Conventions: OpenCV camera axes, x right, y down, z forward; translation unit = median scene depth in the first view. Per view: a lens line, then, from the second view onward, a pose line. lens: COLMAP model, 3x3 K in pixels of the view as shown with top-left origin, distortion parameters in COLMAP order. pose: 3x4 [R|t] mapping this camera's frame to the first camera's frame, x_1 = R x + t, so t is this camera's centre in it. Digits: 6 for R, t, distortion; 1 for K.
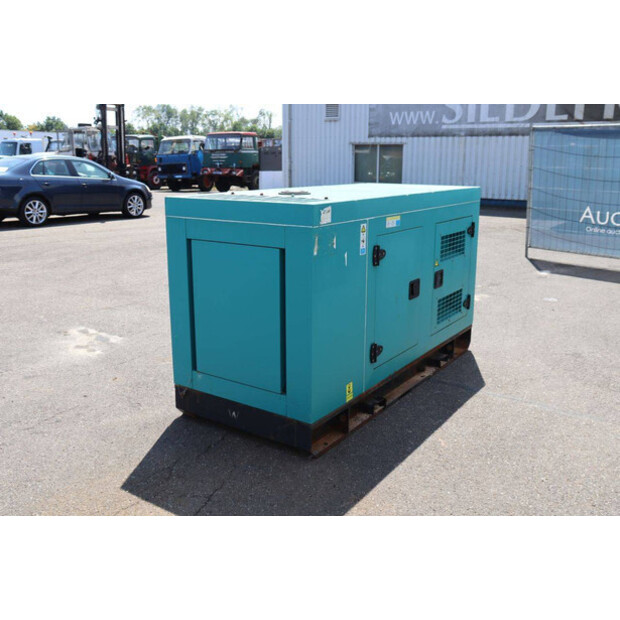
lens RADIAL K [[600.5, 0, 310.0], [0, 600.5, 310.0], [0, 0, 1]] dist [-0.061450, 0.012821]
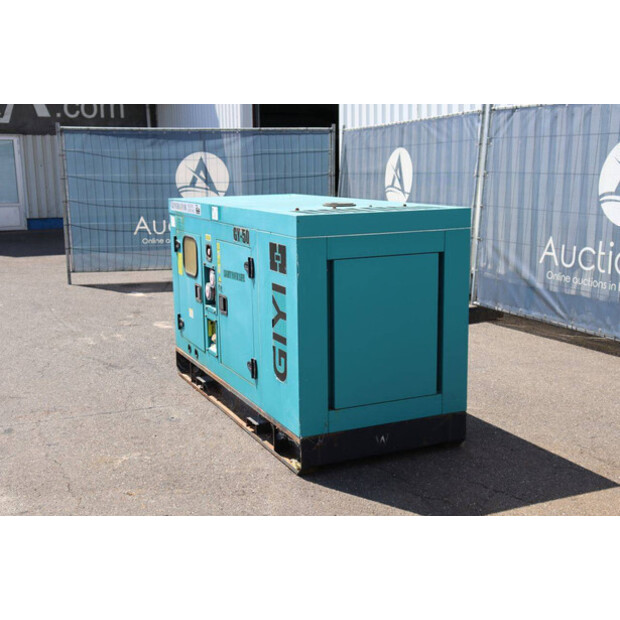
lens RADIAL K [[807.9, 0, 310.0], [0, 807.9, 310.0], [0, 0, 1]] dist [0.049969, 0.052240]
pose [[0.517188, -0.164809, 0.839854, -0.909290], [0.225387, 0.972874, 0.052117, -0.084789], [-0.825662, 0.162338, 0.540305, 0.283573]]
